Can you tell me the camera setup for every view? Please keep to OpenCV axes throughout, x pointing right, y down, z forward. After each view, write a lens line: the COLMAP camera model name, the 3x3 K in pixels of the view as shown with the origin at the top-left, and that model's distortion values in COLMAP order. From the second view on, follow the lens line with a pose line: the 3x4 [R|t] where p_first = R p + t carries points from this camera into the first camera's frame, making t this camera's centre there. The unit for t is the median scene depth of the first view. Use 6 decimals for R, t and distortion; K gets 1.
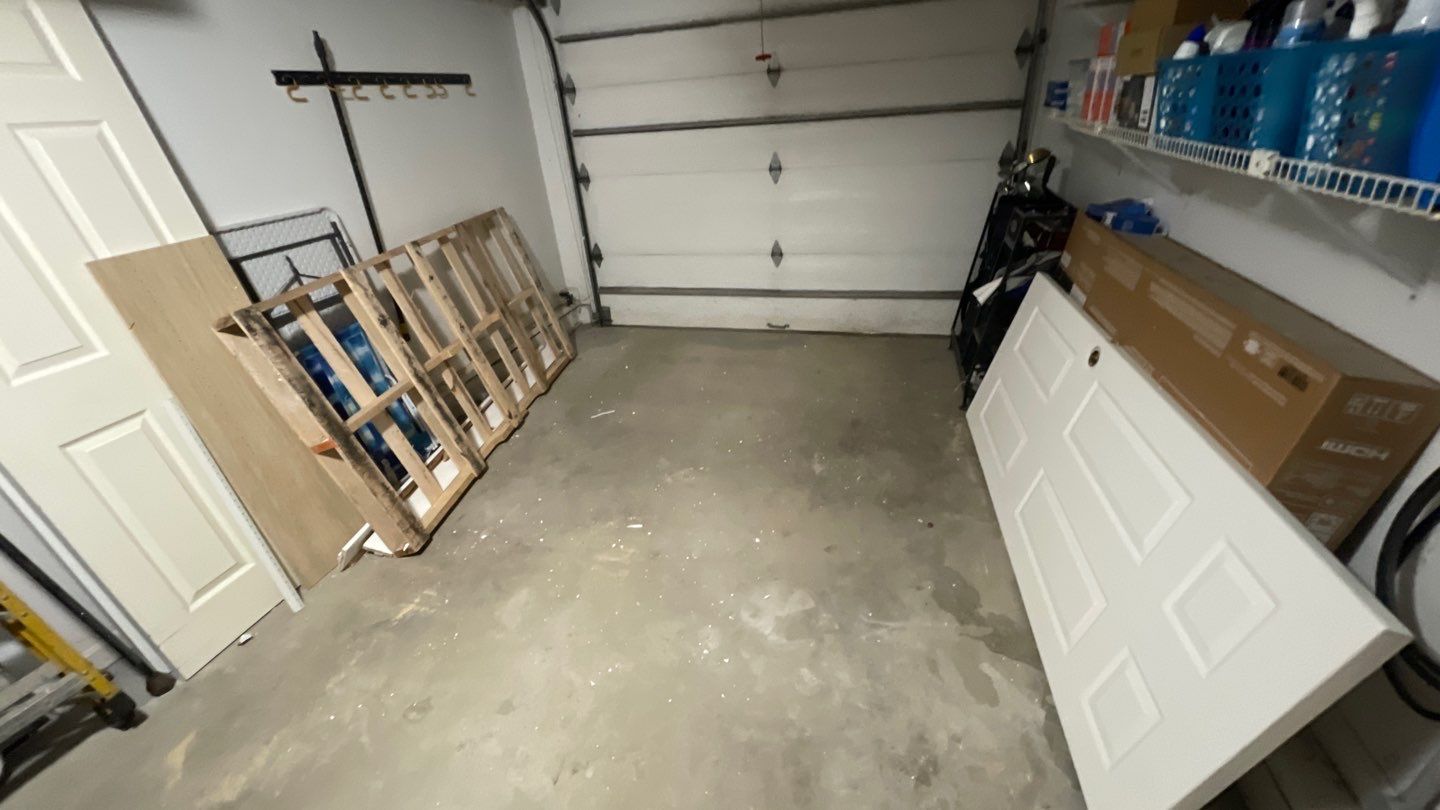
lens RADIAL K [[588.9, 0, 720.0], [0, 588.9, 405.0], [0, 0, 1]] dist [-0.000099, 0.000022]
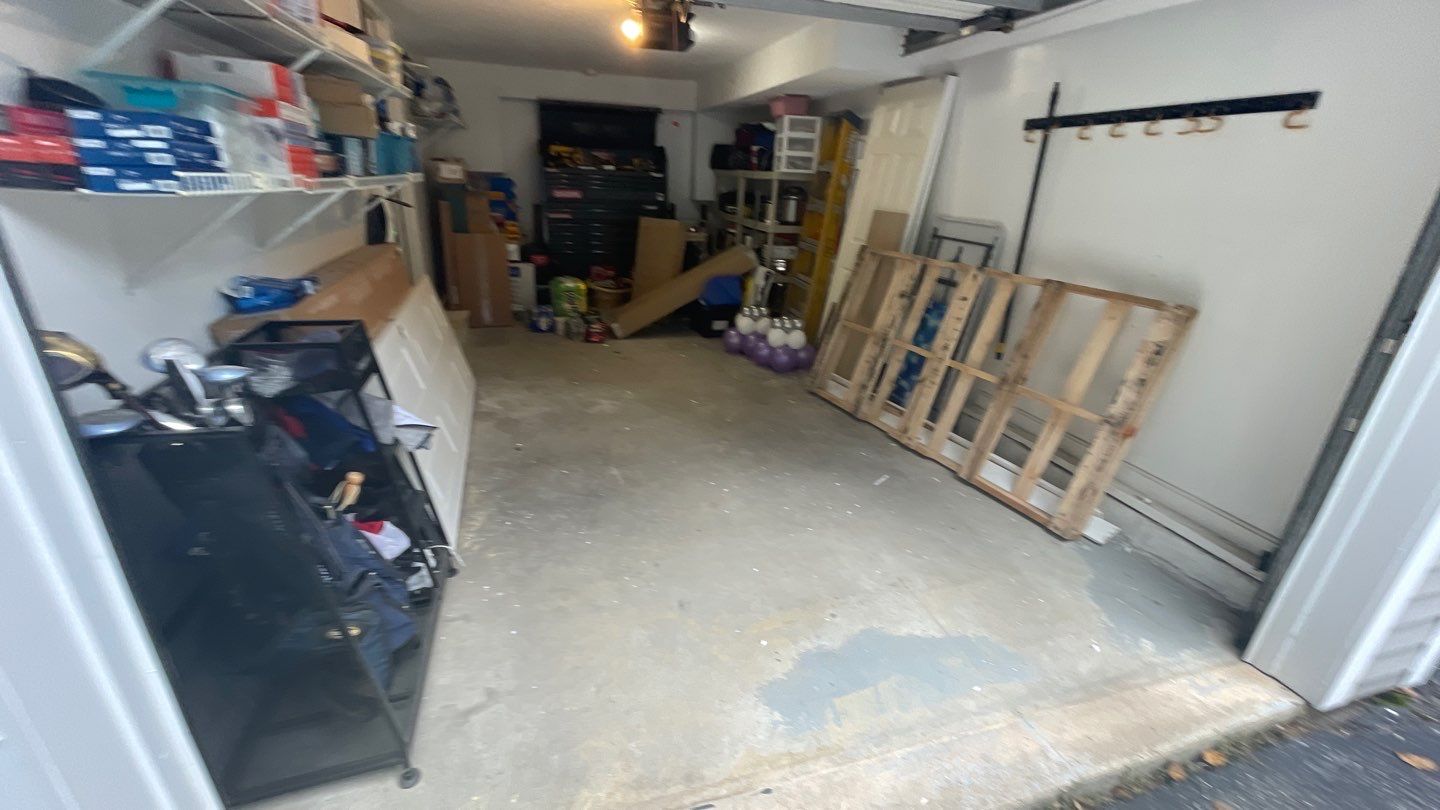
lens RADIAL K [[588.9, 0, 720.0], [0, 588.9, 405.0], [0, 0, 1]] dist [-0.000099, 0.000022]
pose [[-0.848604, 0.227709, -0.477515, 0.716028], [-0.224833, 0.661820, 0.715153, -1.157221], [0.478876, 0.714243, -0.510426, 2.230060]]
